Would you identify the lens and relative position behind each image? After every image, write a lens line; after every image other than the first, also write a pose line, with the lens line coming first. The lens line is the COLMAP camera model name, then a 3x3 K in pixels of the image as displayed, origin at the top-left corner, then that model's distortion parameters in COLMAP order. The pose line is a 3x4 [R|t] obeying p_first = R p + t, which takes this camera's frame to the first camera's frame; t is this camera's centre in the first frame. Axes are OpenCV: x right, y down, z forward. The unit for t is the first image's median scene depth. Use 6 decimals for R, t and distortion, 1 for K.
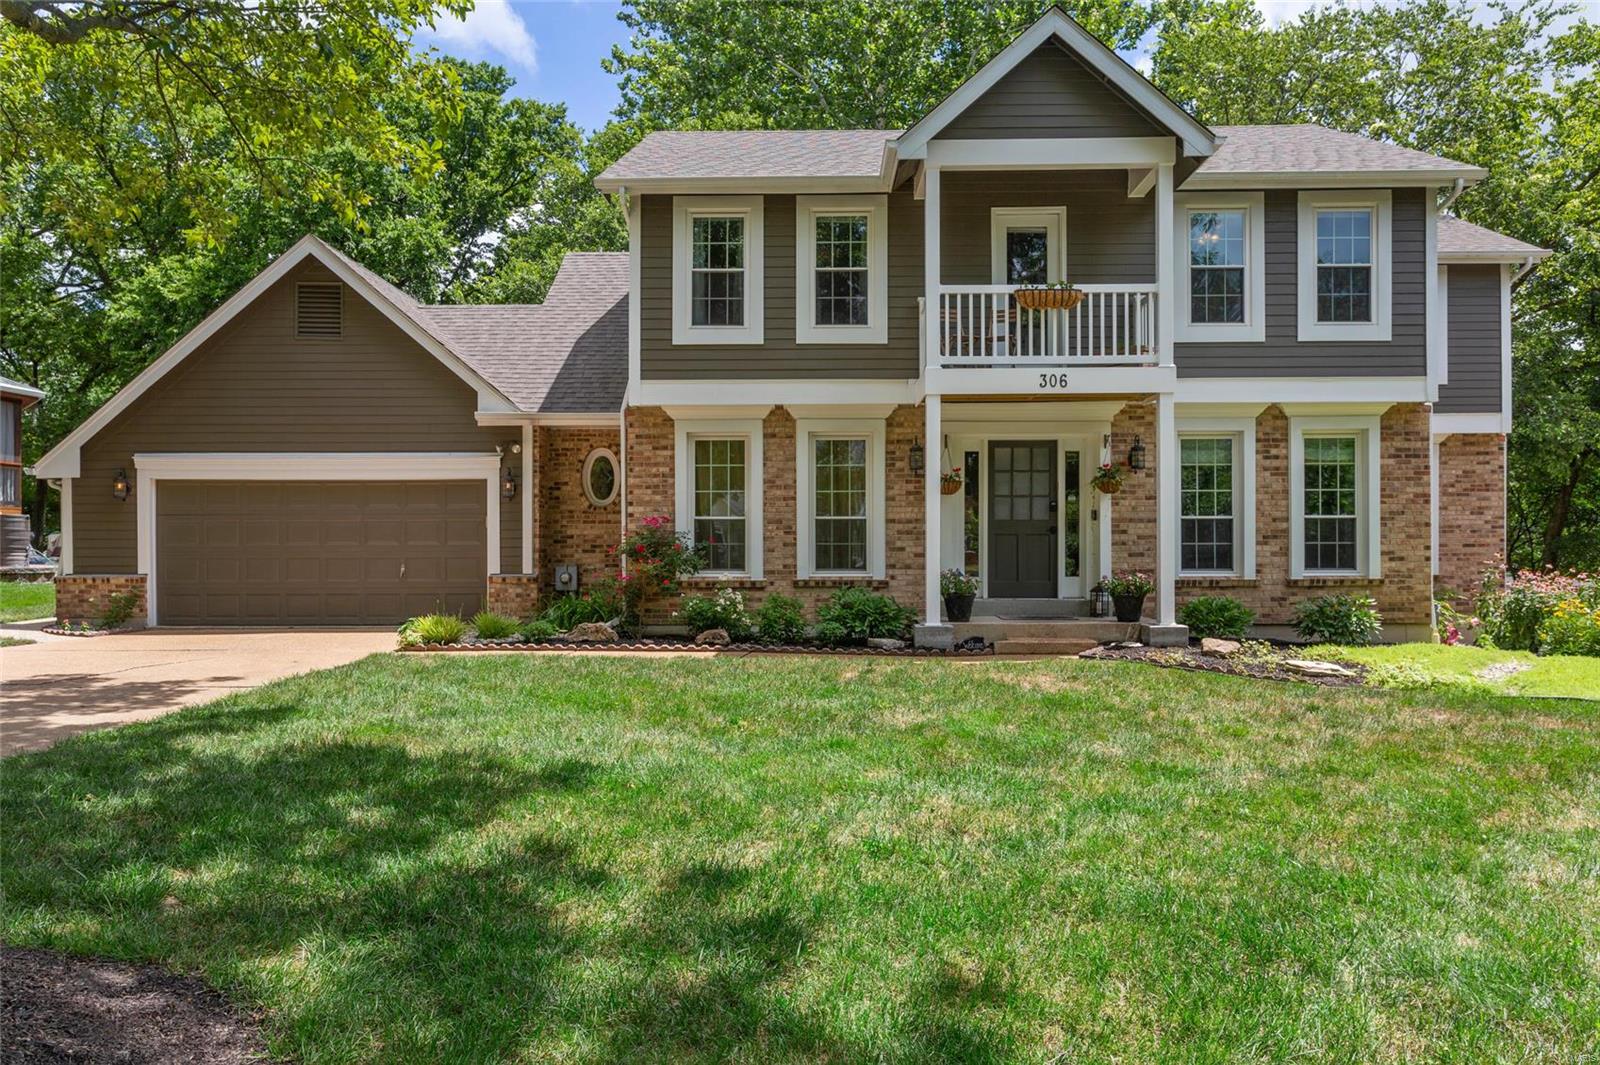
lens RADIAL K [[1231.3, 0, 800.0], [0, 1231.3, 532.5], [0, 0, 1]] dist [-0.012144, 0.000360]
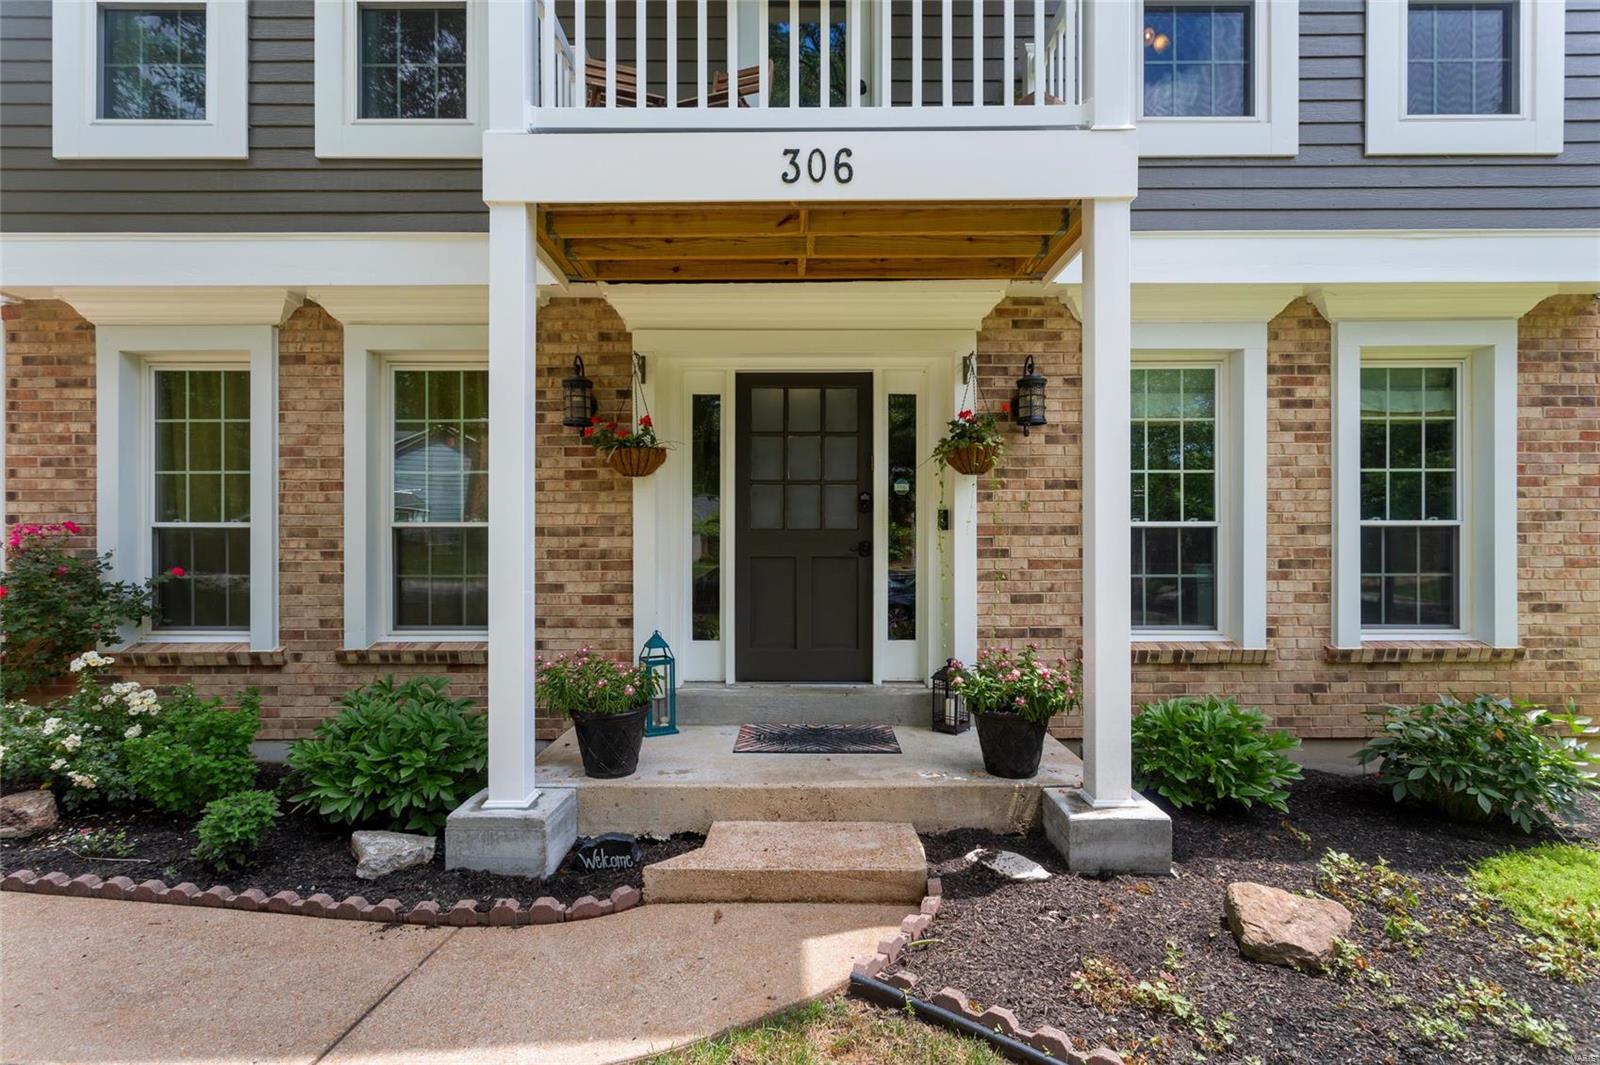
lens RADIAL K [[763.7, 0, 823.4], [0, 763.7, 533.8], [0, 0, 1]] dist [-0.000047, 0.000334]
pose [[0.999640, -0.000027, 0.026826, 0.183161], [-0.000195, 0.999966, 0.008292, -0.011048], [-0.026826, -0.008294, 0.999606, 0.694832]]
